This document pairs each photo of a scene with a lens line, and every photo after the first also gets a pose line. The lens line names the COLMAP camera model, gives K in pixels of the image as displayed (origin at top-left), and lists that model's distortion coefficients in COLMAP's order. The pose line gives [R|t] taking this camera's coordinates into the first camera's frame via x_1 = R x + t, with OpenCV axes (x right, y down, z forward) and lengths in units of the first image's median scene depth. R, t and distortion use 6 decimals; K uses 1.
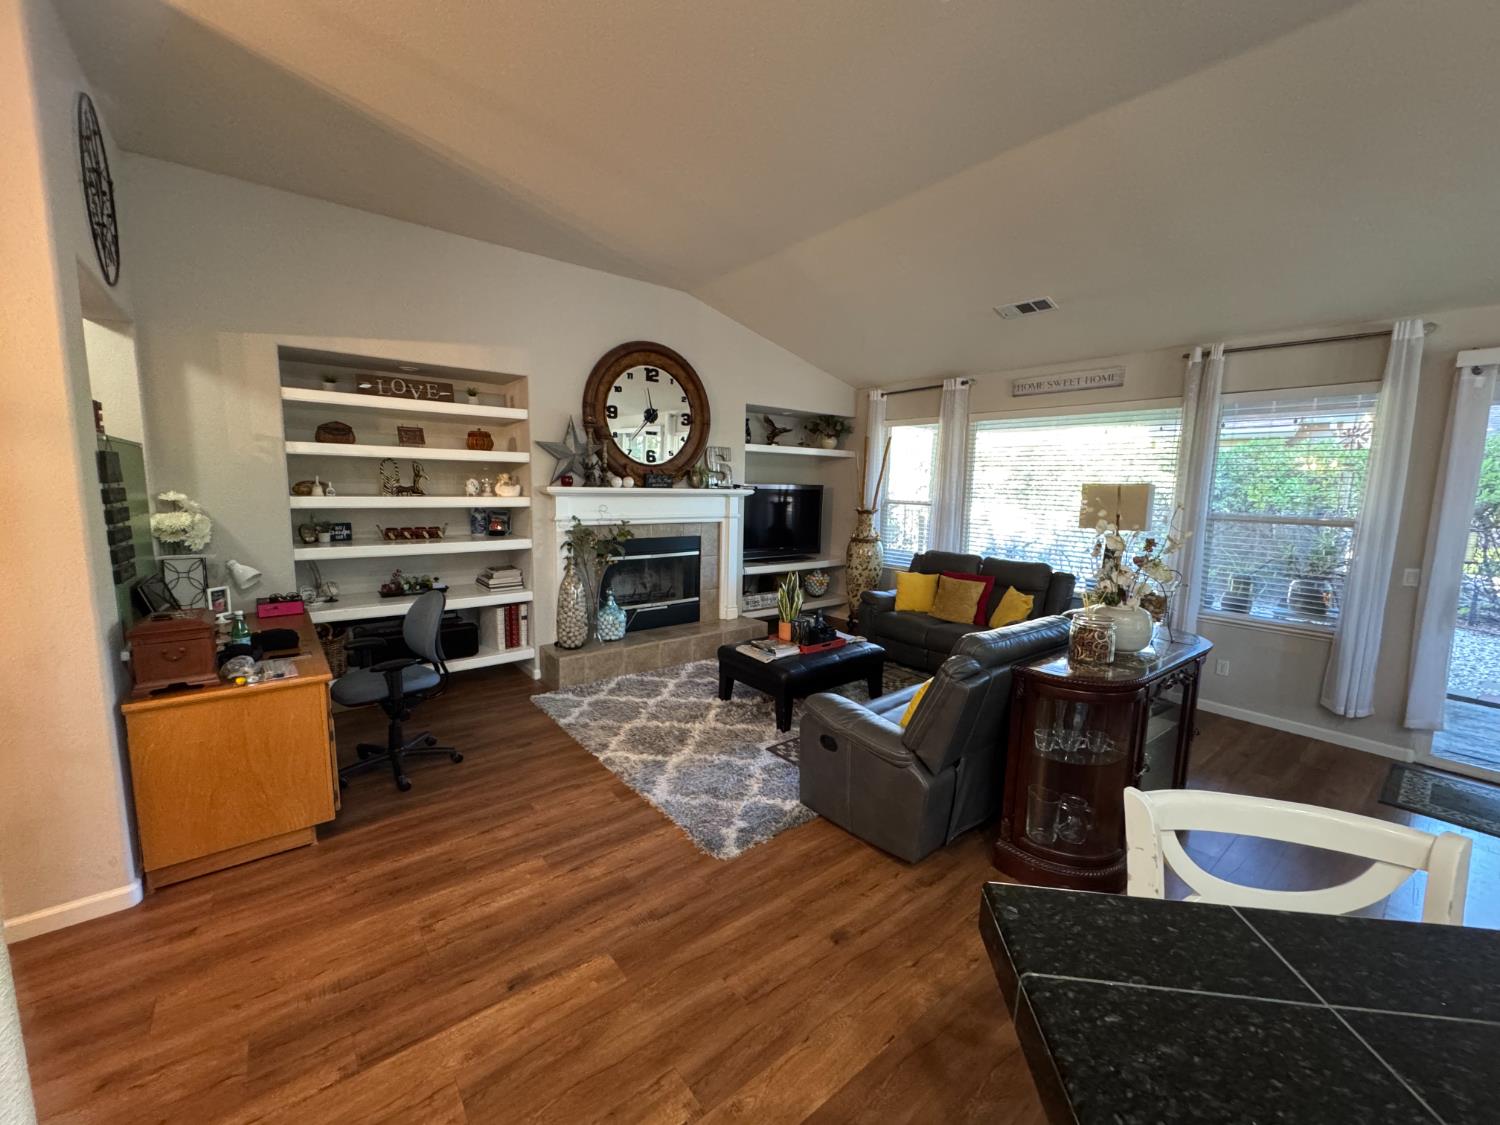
lens RADIAL K [[602.2, 0, 746.3], [0, 602.2, 564.5], [0, 0, 1]] dist [0.000339, -0.000008]
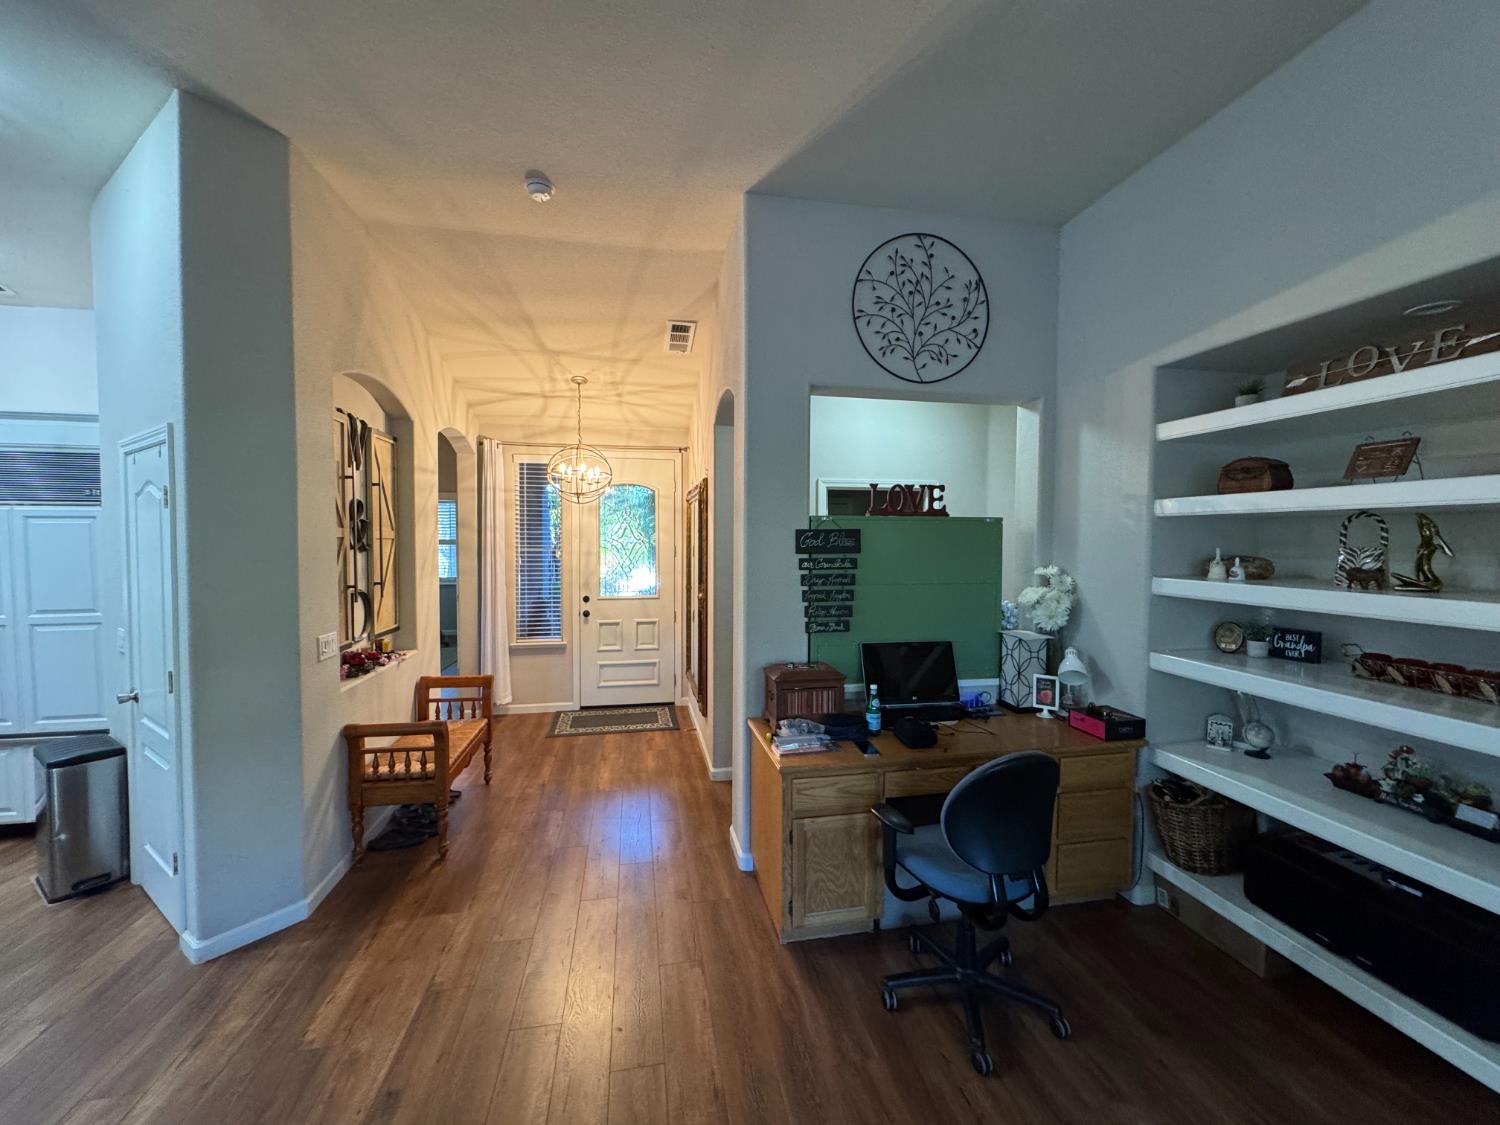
lens RADIAL K [[602.2, 0, 748.6], [0, 602.2, 559.1], [0, 0, 1]] dist [0.000339, -0.000008]
pose [[-0.472926, 0.008445, -0.881062, 0.080389], [-0.127956, 0.988695, 0.078160, -0.127915], [0.871762, 0.149700, -0.466499, 0.911015]]
